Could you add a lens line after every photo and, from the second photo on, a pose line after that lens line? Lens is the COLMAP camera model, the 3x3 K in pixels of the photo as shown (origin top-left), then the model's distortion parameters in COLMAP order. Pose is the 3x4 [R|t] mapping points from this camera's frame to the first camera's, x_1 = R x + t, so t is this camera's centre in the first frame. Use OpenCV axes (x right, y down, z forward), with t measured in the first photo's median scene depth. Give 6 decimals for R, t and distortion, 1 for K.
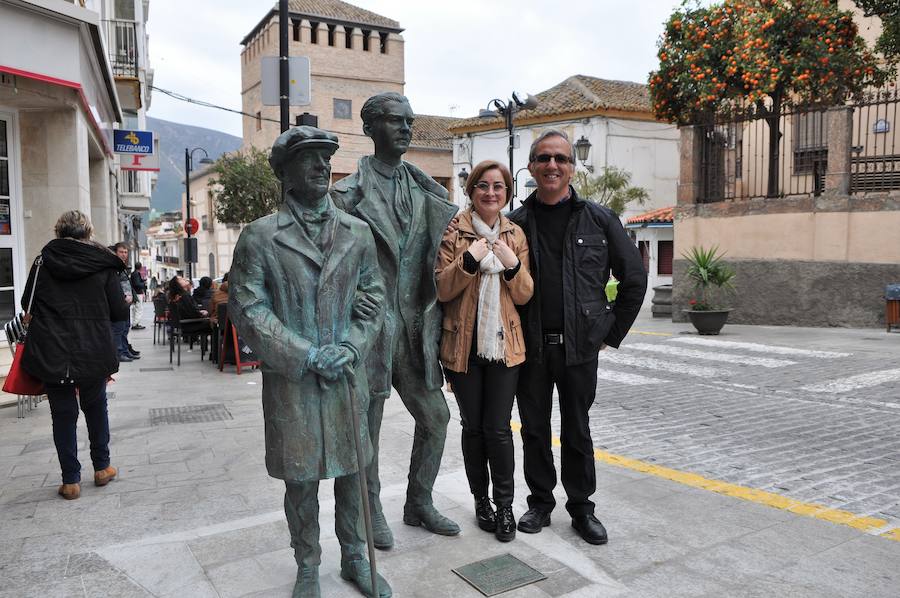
lens RADIAL K [[706.6, 0, 450.0], [0, 706.6, 299.0], [0, 0, 1]] dist [-0.013941, -0.036780]
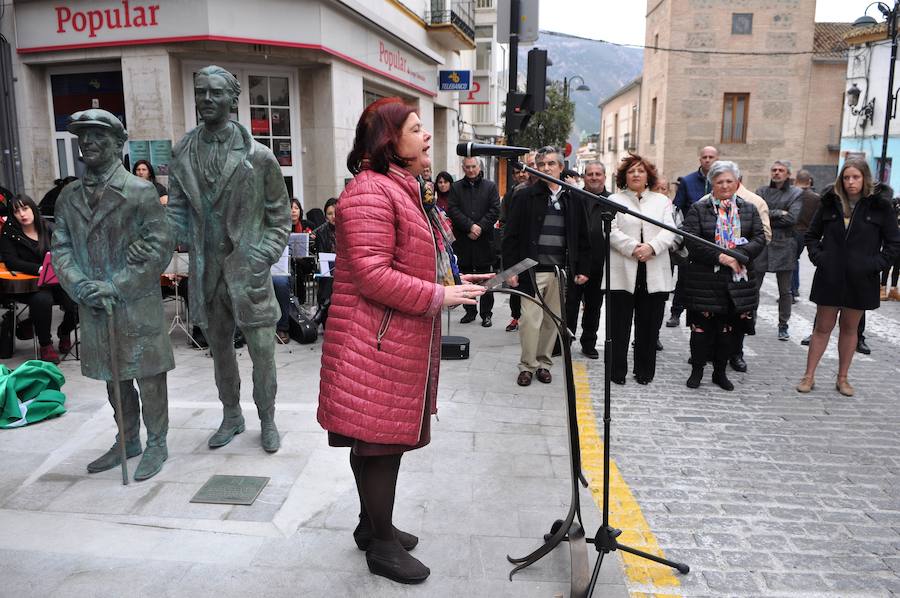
lens RADIAL K [[659.9, 0, 450.0], [0, 659.9, 299.0], [0, 0, 1]] dist [-0.024956, -0.035303]
pose [[0.816538, 0.124376, -0.563734, 0.497806], [-0.051793, 0.988361, 0.143042, -0.051653], [0.574963, -0.087602, 0.813476, 0.185731]]
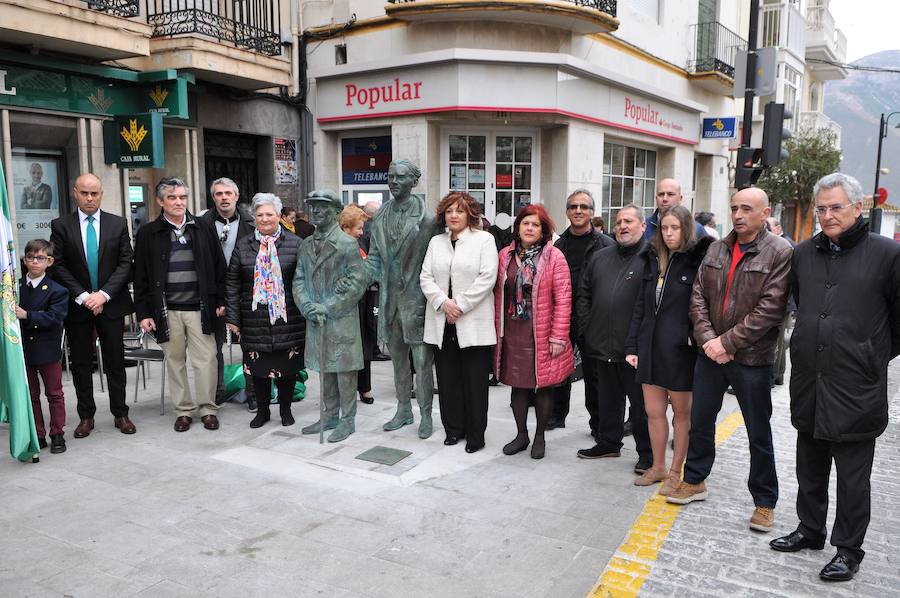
lens RADIAL K [[713.3, 0, 482.4], [0, 713.3, 321.4], [0, 0, 1]] dist [-0.036394, -0.004503]
pose [[0.540168, 0.149634, -0.828147, 0.812880], [-0.077263, 0.988727, 0.128254, -0.082335], [0.838003, -0.005294, 0.545640, 0.148880]]
